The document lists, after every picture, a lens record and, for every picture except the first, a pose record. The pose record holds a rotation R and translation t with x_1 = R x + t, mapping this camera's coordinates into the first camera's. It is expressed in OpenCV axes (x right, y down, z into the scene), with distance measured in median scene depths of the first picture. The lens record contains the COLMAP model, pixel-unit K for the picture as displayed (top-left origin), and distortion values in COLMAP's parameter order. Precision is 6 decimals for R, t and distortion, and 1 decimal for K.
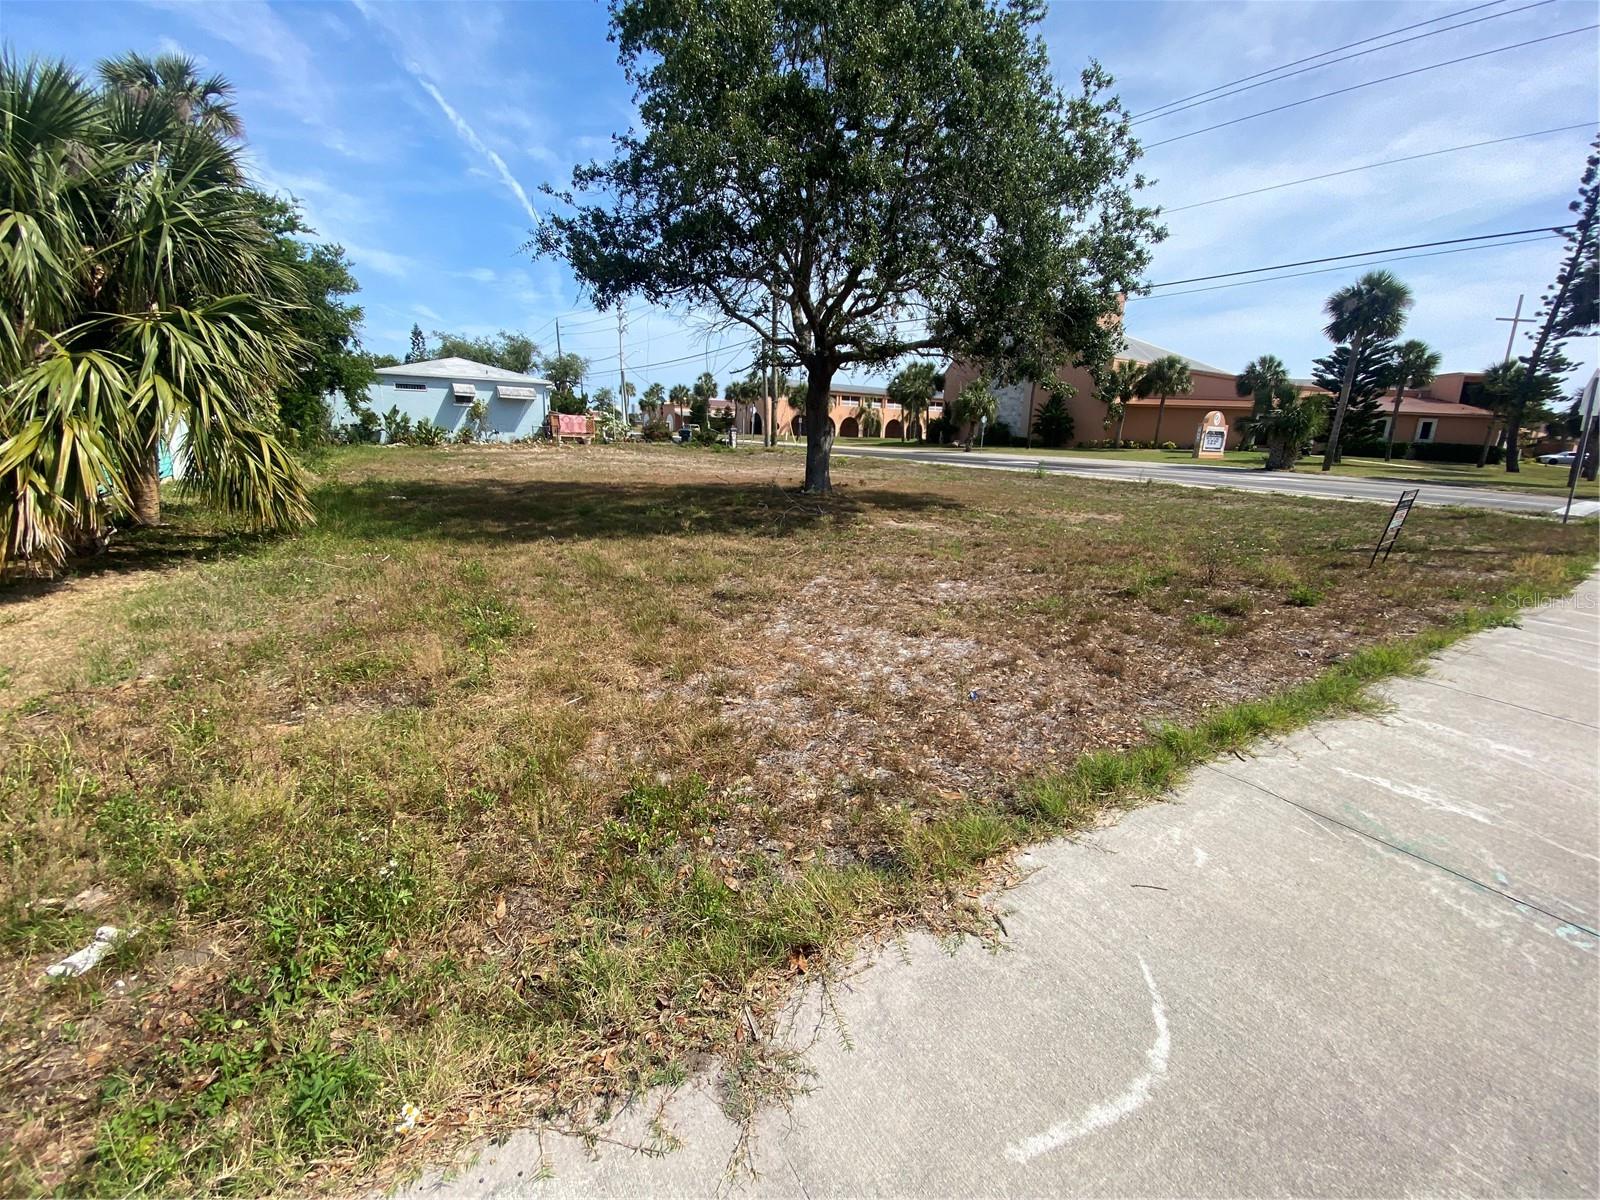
lens RADIAL K [[665.9, 0, 793.5], [0, 665.9, 603.0], [0, 0, 1]] dist [0.028238, -0.026247]
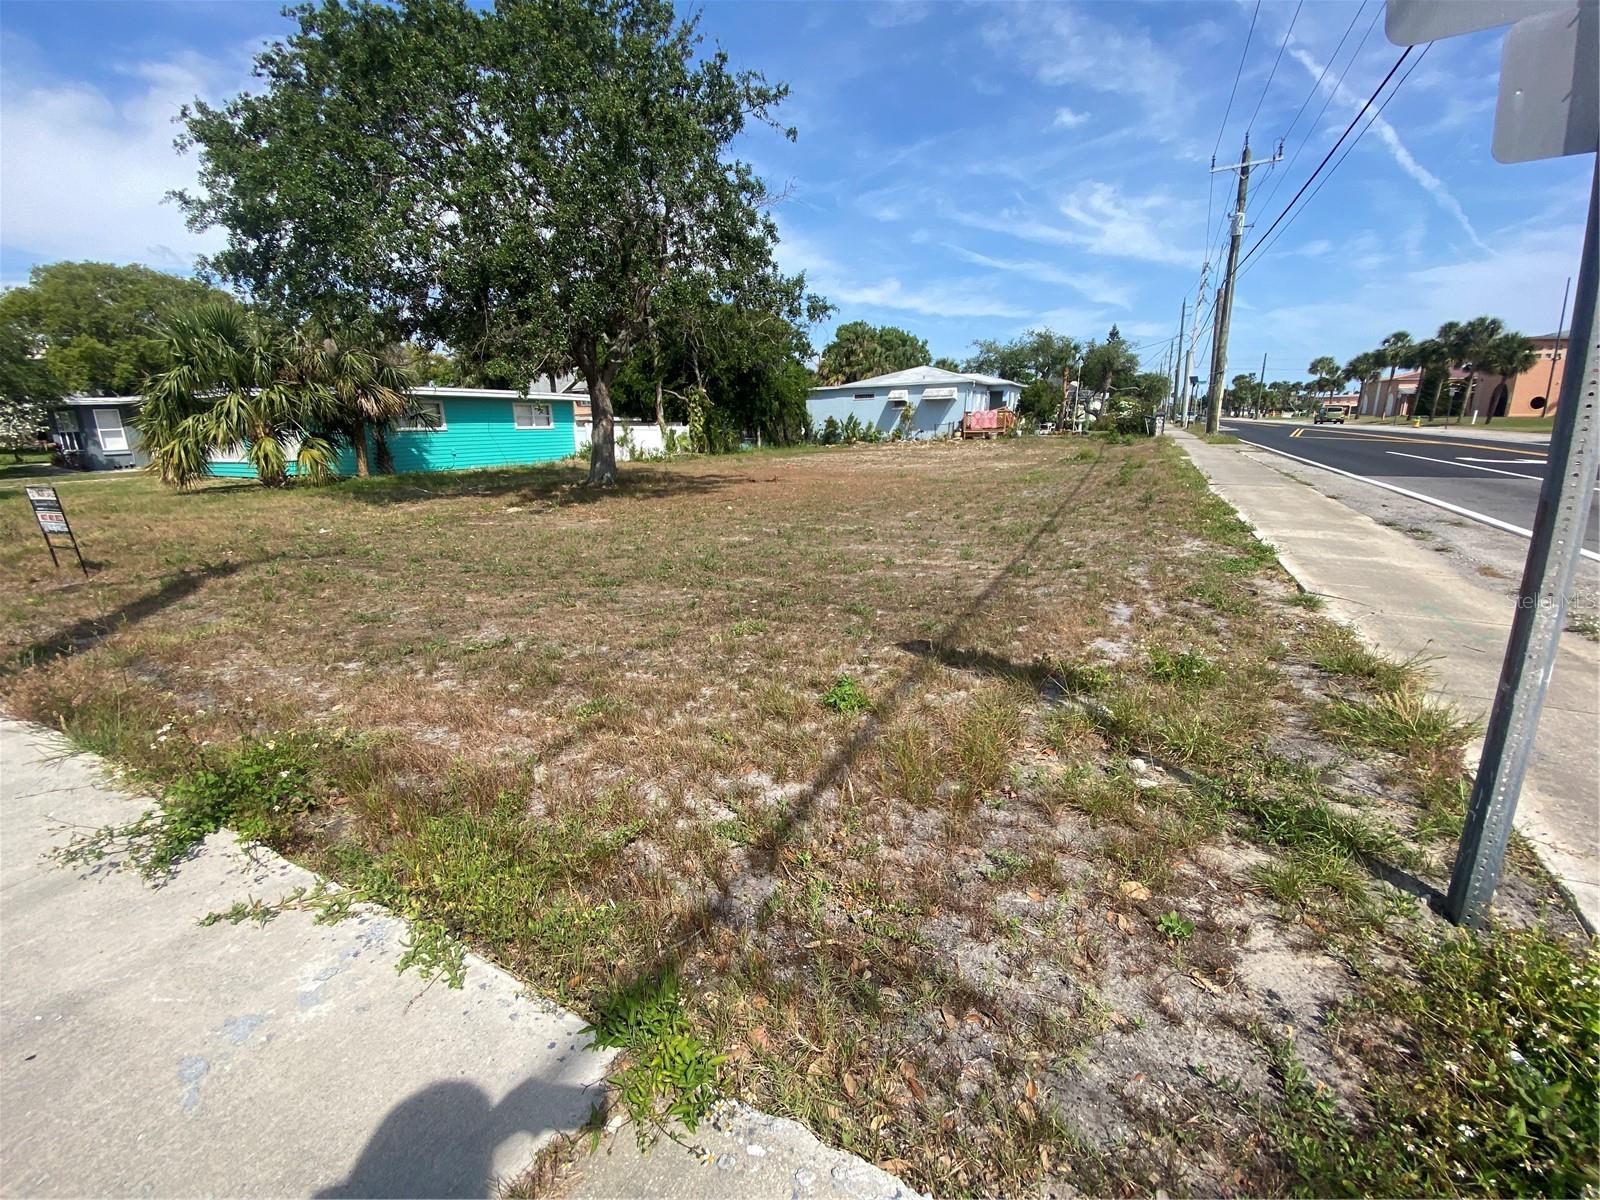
lens RADIAL K [[665.9, 0, 793.5], [0, 665.9, 603.0], [0, 0, 1]] dist [0.028238, -0.026247]
pose [[0.468667, 0.185272, -0.863728, 0.477736], [-0.184126, 0.976772, 0.109612, -0.056637], [0.863973, 0.107663, 0.491894, 0.296893]]
